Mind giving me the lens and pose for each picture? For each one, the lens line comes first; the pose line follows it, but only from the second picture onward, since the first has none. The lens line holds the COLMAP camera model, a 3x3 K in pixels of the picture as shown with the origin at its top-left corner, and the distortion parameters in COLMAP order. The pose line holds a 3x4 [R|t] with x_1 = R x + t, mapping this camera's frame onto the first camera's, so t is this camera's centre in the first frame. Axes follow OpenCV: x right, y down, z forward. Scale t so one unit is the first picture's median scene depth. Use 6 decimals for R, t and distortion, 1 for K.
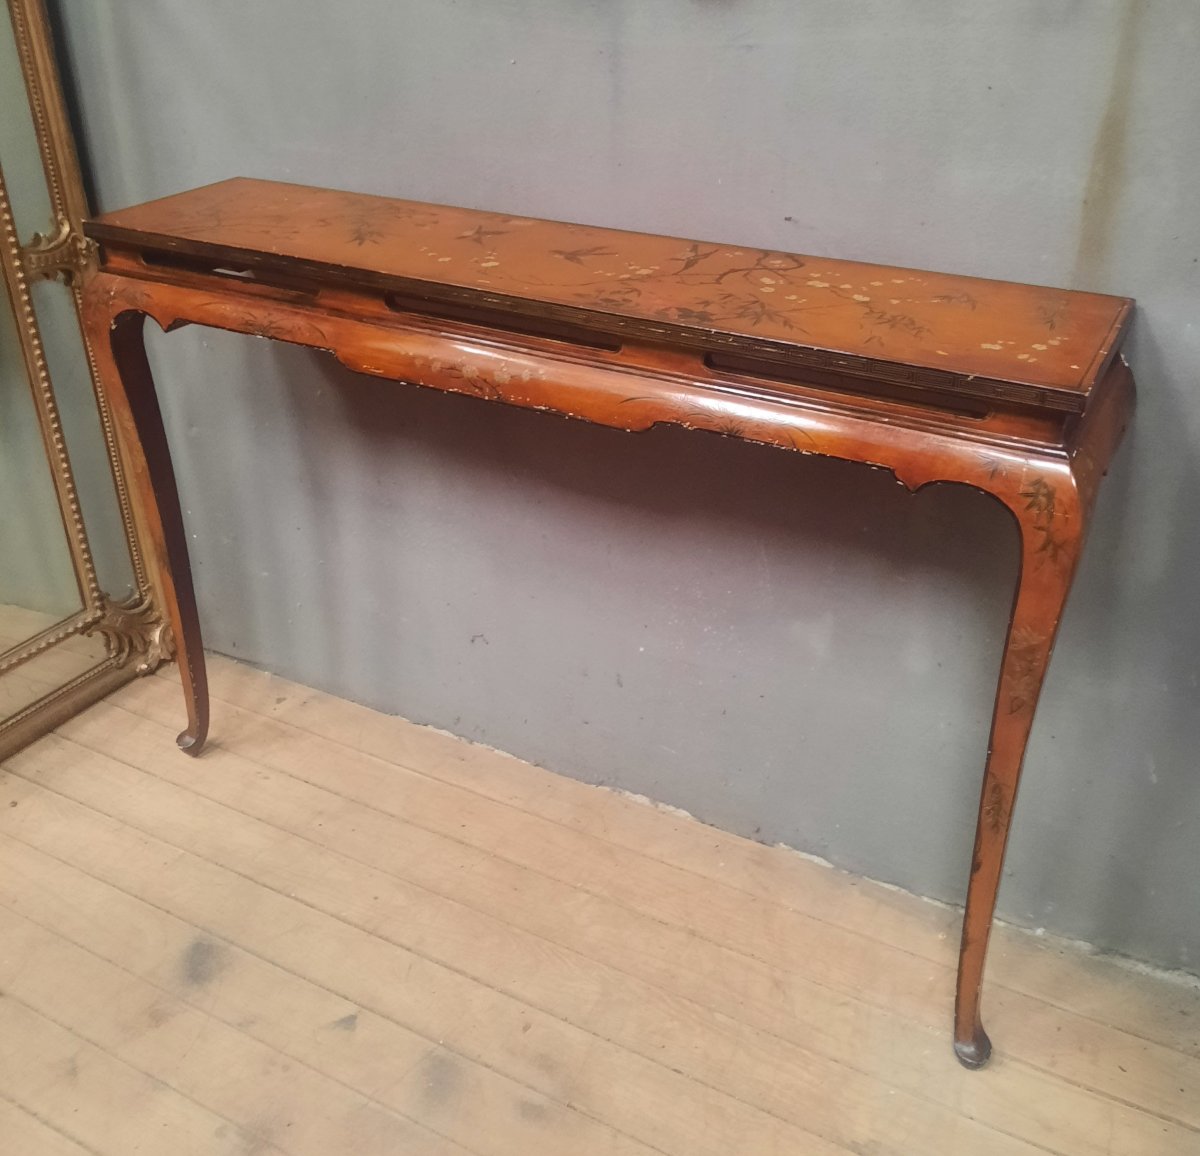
lens RADIAL K [[1222.2, 0, 661.6], [0, 1222.2, 457.5], [0, 0, 1]] dist [0.029697, 0.000000]
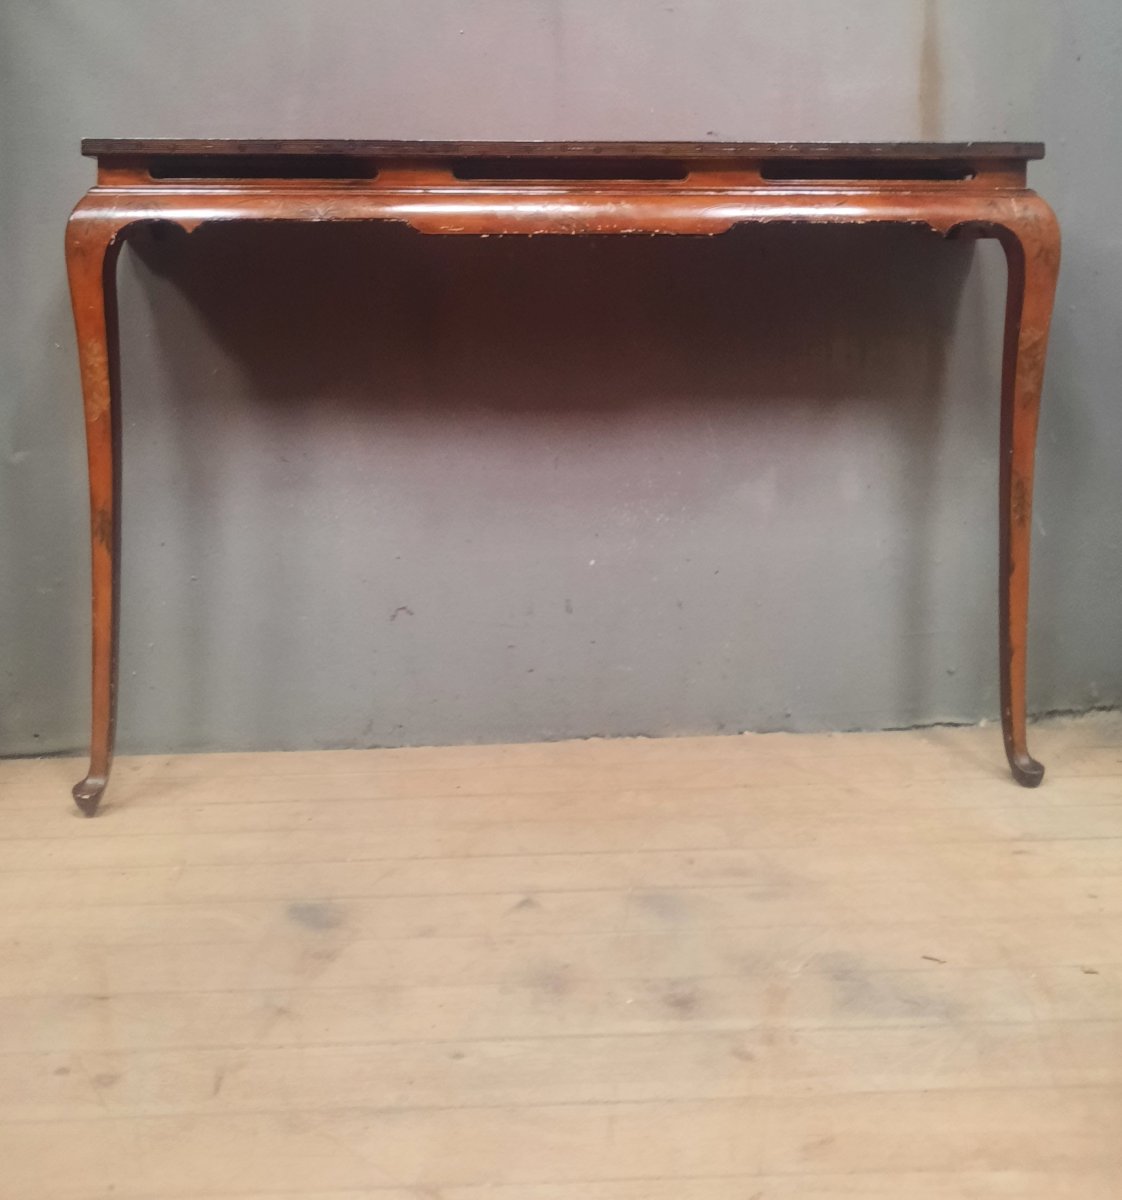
lens RADIAL K [[1280.3, 0, 561.8], [0, 1280.3, 309.8], [0, 0, 1]] dist [0.031801, 0.000000]
pose [[0.862968, -0.023366, 0.504718, -0.719260], [0.224610, 0.912539, -0.341794, 0.403181], [-0.452588, 0.408322, 0.792740, 0.069705]]
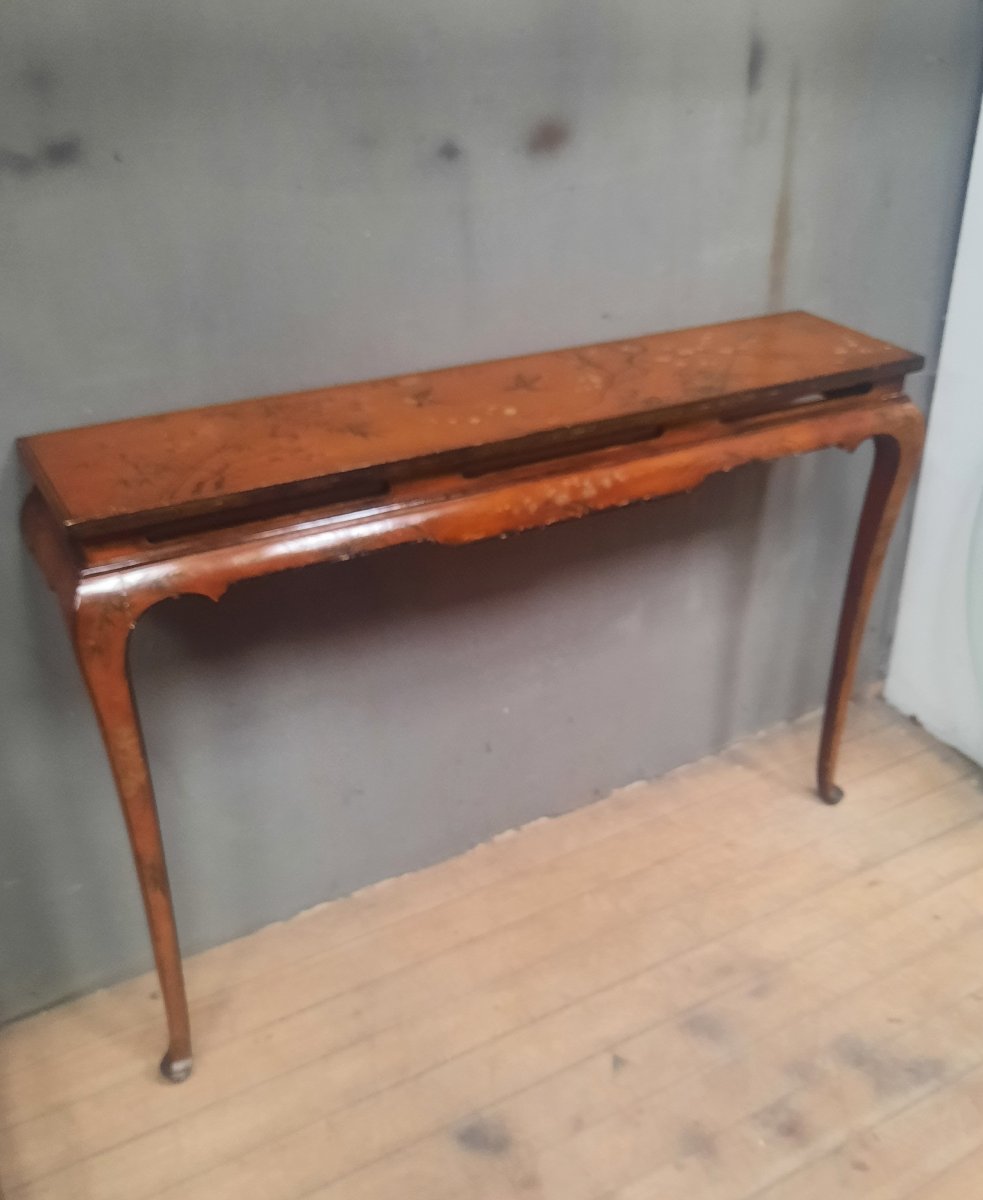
lens RADIAL K [[1142.0, 0, 525.7], [0, 1142.0, 624.2], [0, 0, 1]] dist [0.024358, 0.000000]
pose [[0.545187, -0.417596, 0.726901, -0.956044], [0.355480, 0.900441, 0.250677, -0.233548], [-0.759213, 0.121733, 0.639356, 0.324891]]
